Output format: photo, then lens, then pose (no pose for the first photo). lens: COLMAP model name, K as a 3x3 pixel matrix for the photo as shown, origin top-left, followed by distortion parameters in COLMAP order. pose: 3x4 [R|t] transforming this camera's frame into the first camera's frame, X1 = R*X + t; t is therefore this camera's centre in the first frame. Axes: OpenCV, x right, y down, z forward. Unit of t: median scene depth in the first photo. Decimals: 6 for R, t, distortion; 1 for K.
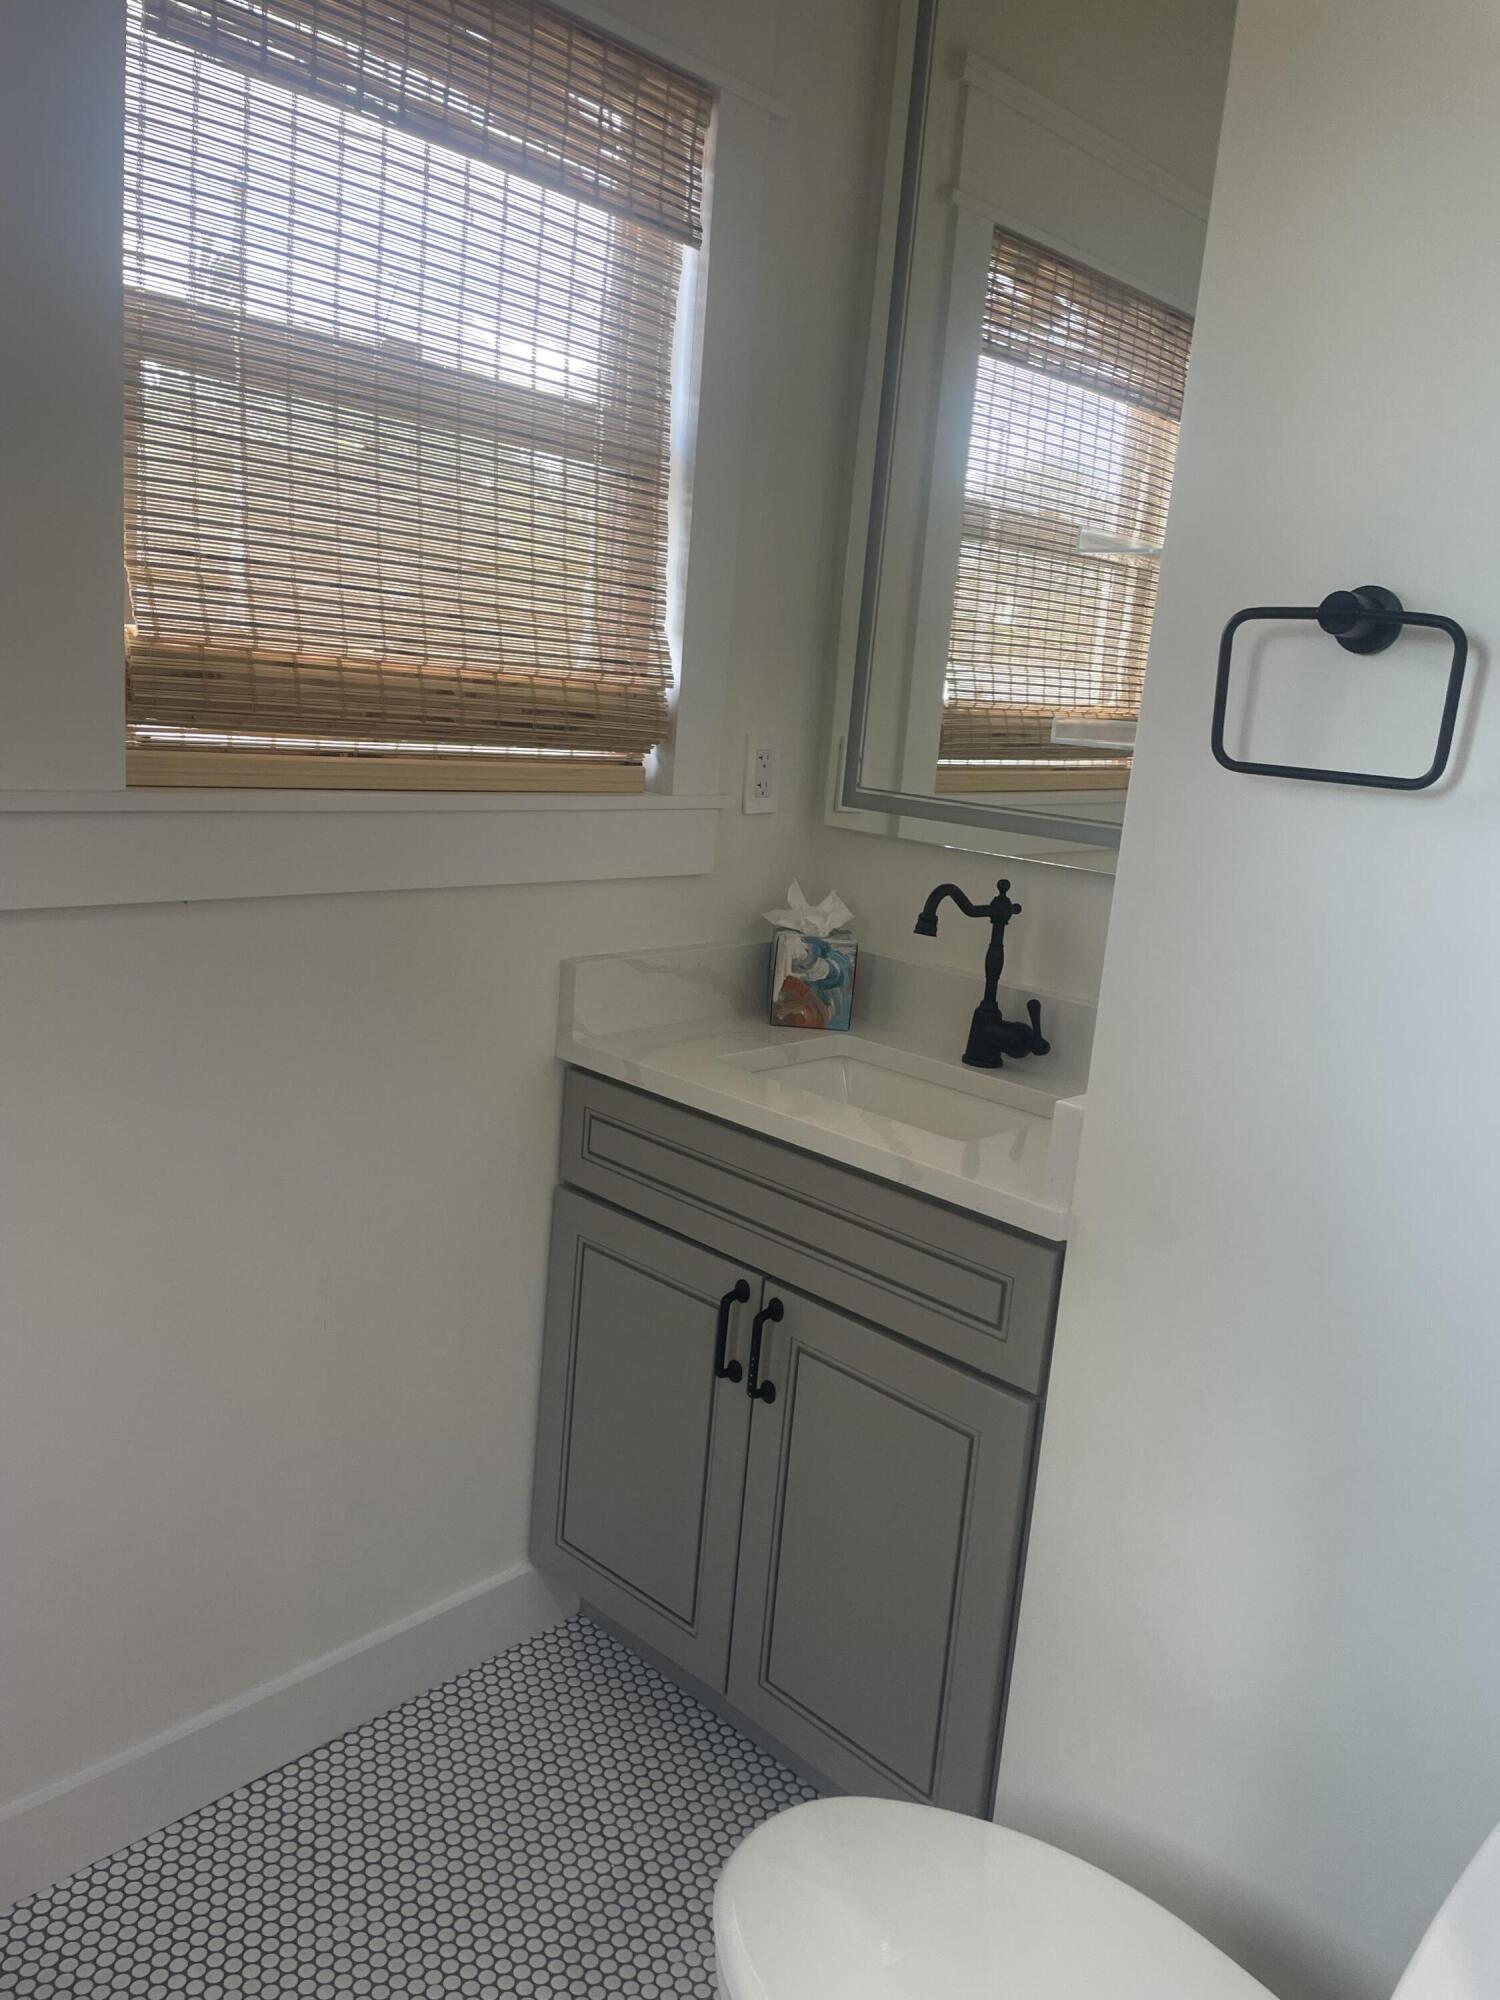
lens RADIAL K [[1500.9, 0, 739.3], [0, 1500.9, 982.9], [0, 0, 1]] dist [0.045253, -0.049265]
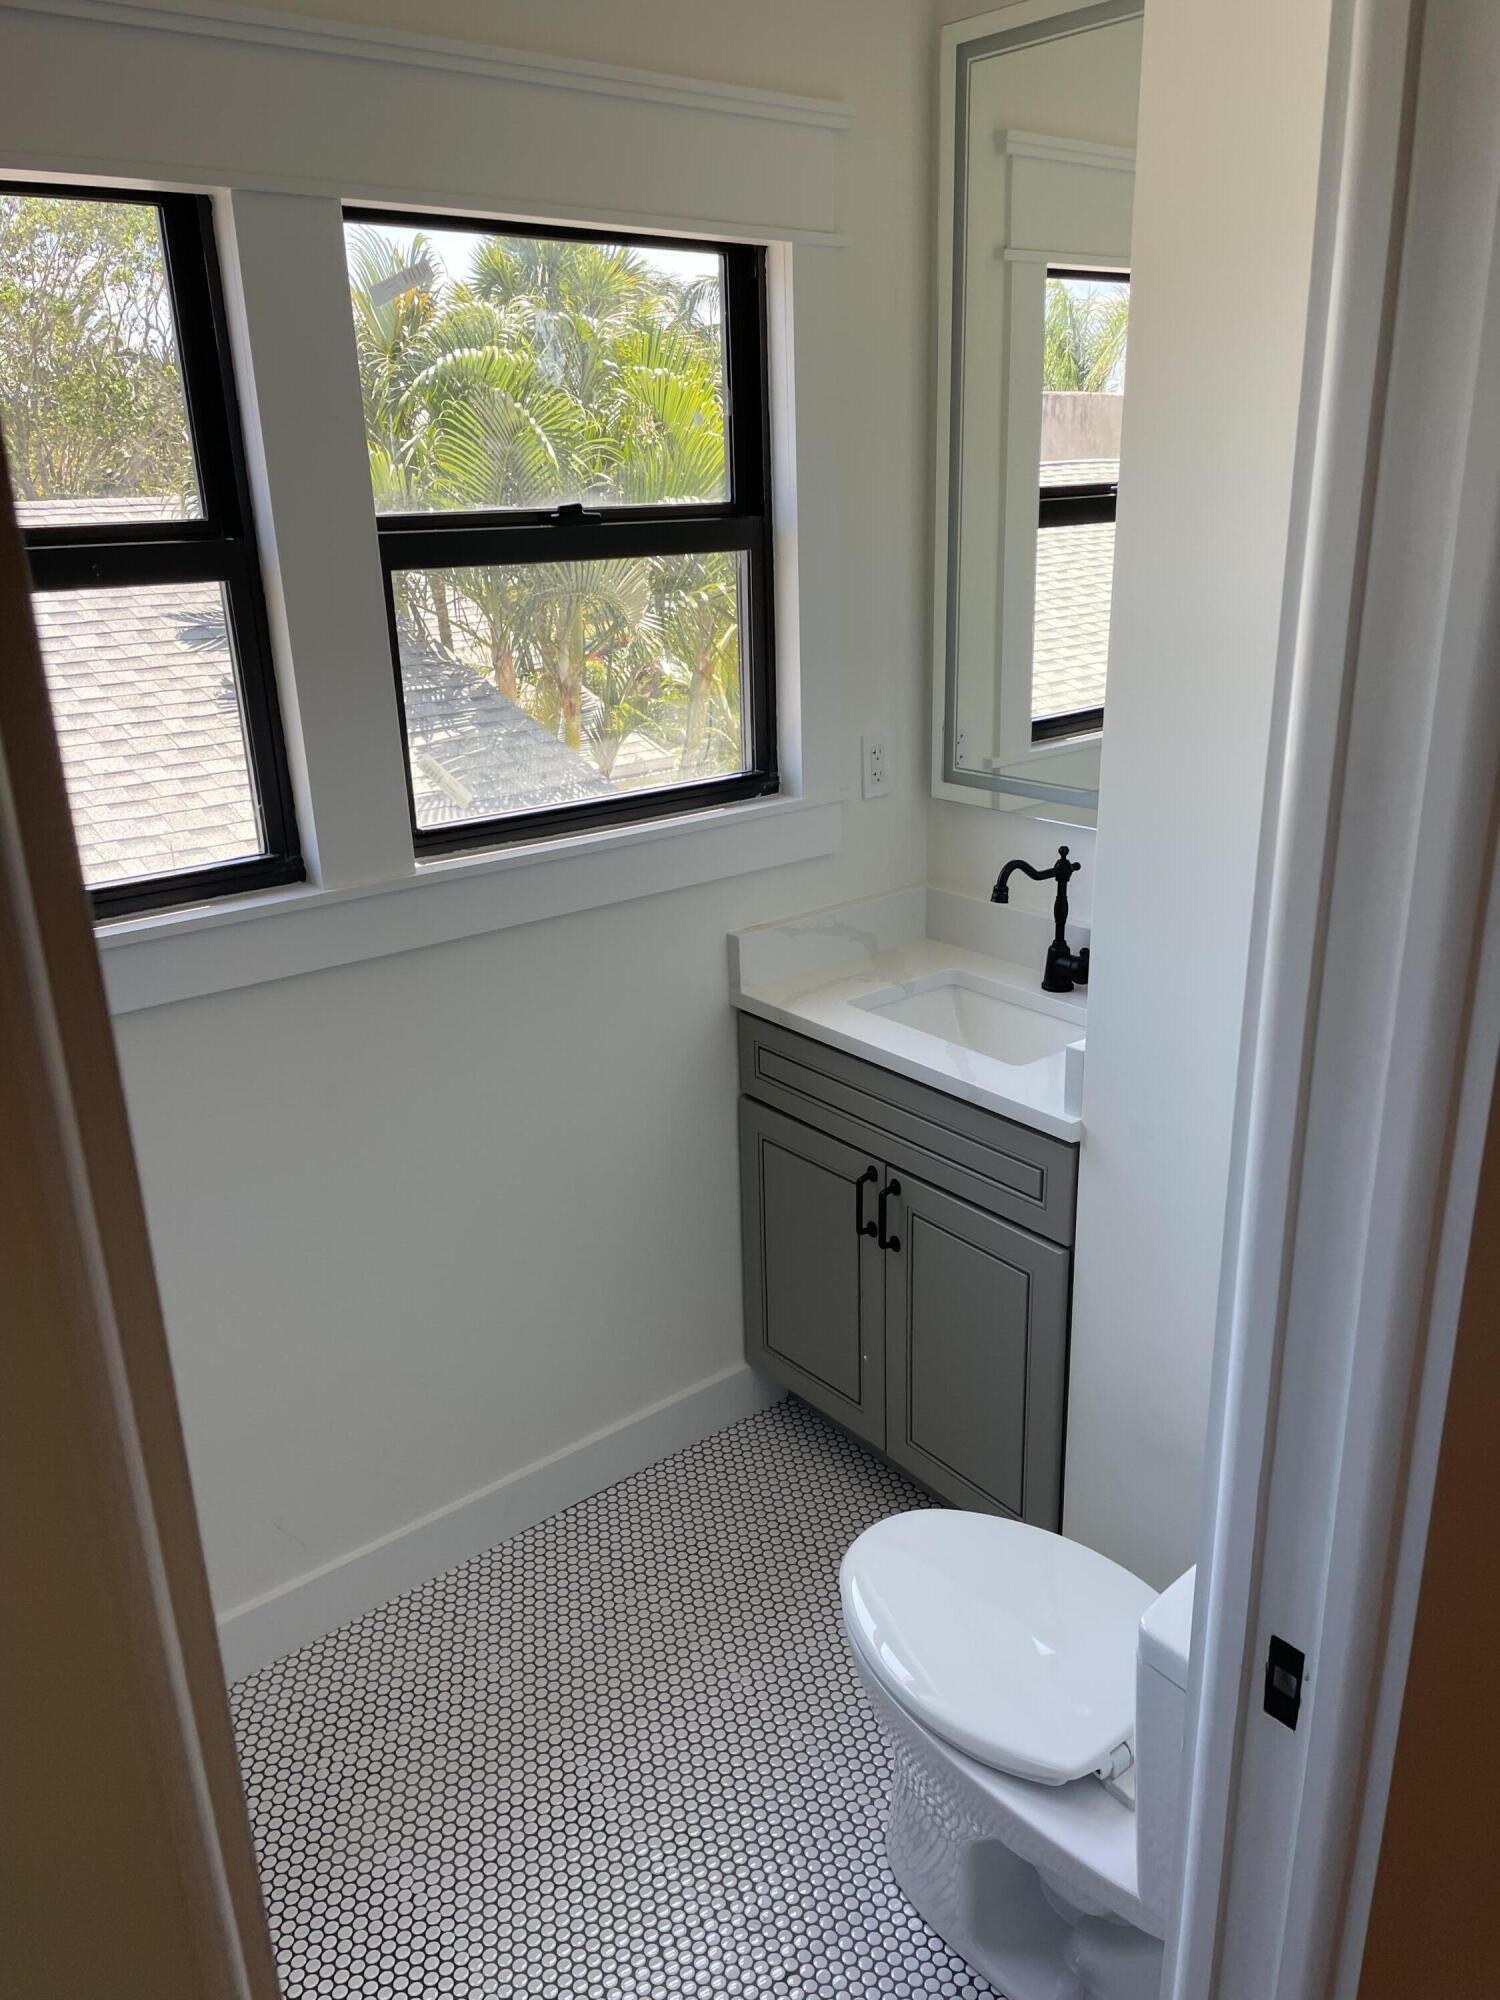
lens RADIAL K [[1500.9, 0, 760.5], [0, 1500.9, 1011.7], [0, 0, 1]] dist [0.045253, -0.049265]
pose [[0.983664, -0.057356, -0.170634, 0.143035], [0.082075, 0.986525, 0.141534, -0.142050], [0.160217, -0.153226, 0.975116, -0.327733]]
